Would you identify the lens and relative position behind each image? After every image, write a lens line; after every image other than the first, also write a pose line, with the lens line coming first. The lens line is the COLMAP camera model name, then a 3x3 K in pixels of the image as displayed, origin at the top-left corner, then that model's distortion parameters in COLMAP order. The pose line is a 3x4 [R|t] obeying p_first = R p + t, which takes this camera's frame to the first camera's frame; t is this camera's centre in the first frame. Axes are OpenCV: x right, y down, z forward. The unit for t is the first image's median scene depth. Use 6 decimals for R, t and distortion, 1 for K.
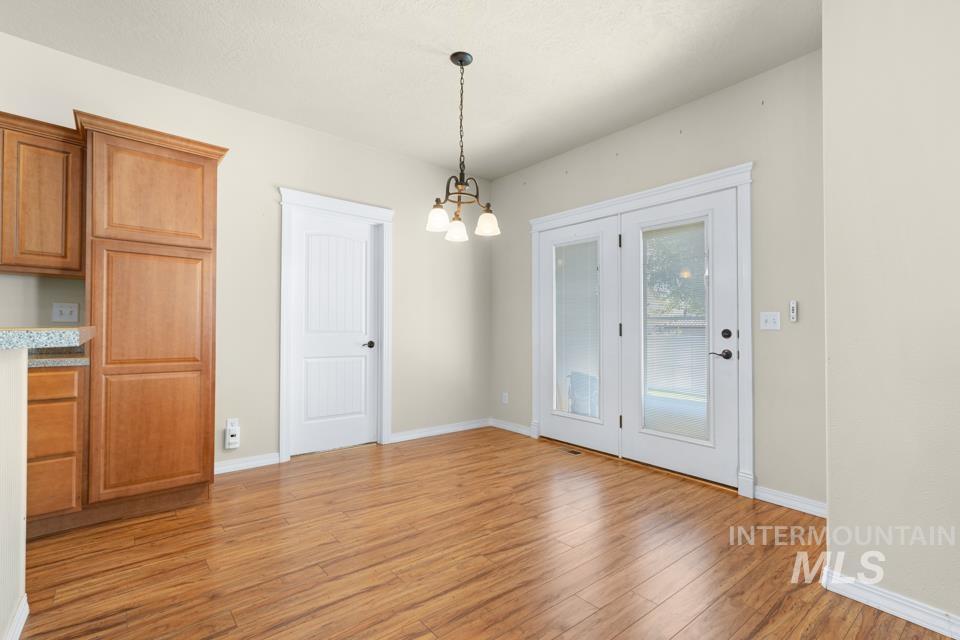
lens RADIAL K [[434.2, 0, 508.9], [0, 434.2, 322.8], [0, 0, 1]] dist [0.006039, -0.004076]
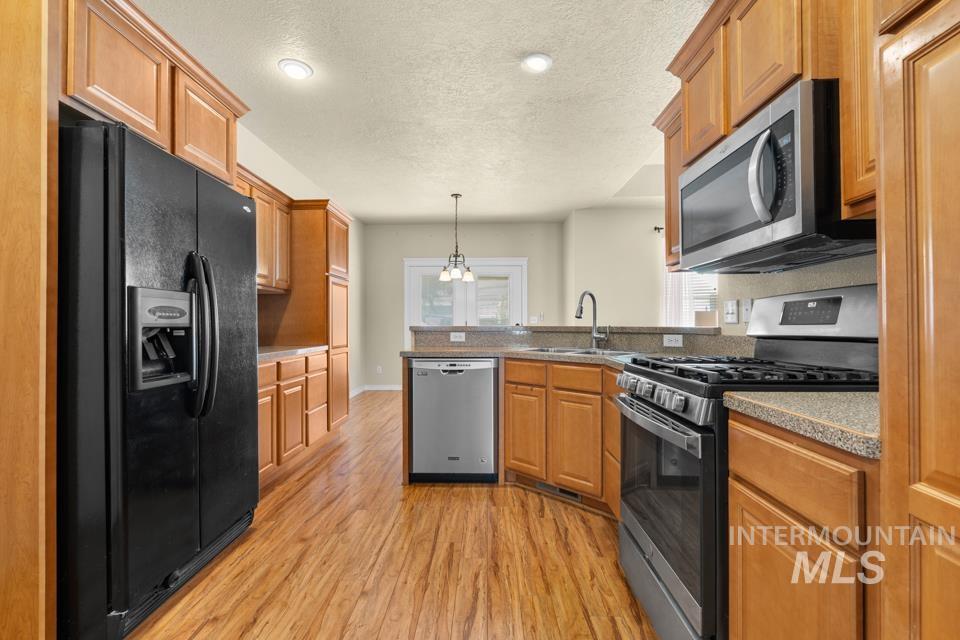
lens RADIAL K [[434.2, 0, 482.1], [0, 434.2, 318.8], [0, 0, 1]] dist [0.006039, -0.004076]
pose [[0.649053, 0.000594, 0.760743, -1.510578], [-0.001688, 0.999998, 0.000659, -0.016852], [-0.760742, -0.001712, 0.649053, -0.425513]]
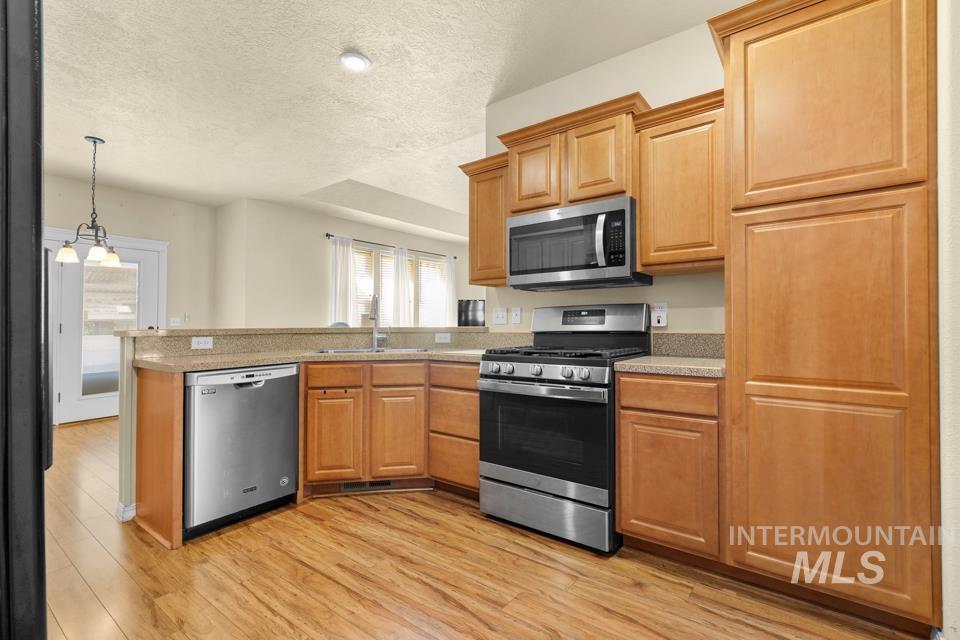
lens RADIAL K [[434.2, 0, 480.9], [0, 434.2, 320.5], [0, 0, 1]] dist [0.006039, -0.004076]
pose [[-0.233614, 0.000431, 0.972329, -1.705515], [-0.005042, 0.999986, -0.001655, -0.015302], [-0.972316, -0.005289, -0.233608, 0.068318]]
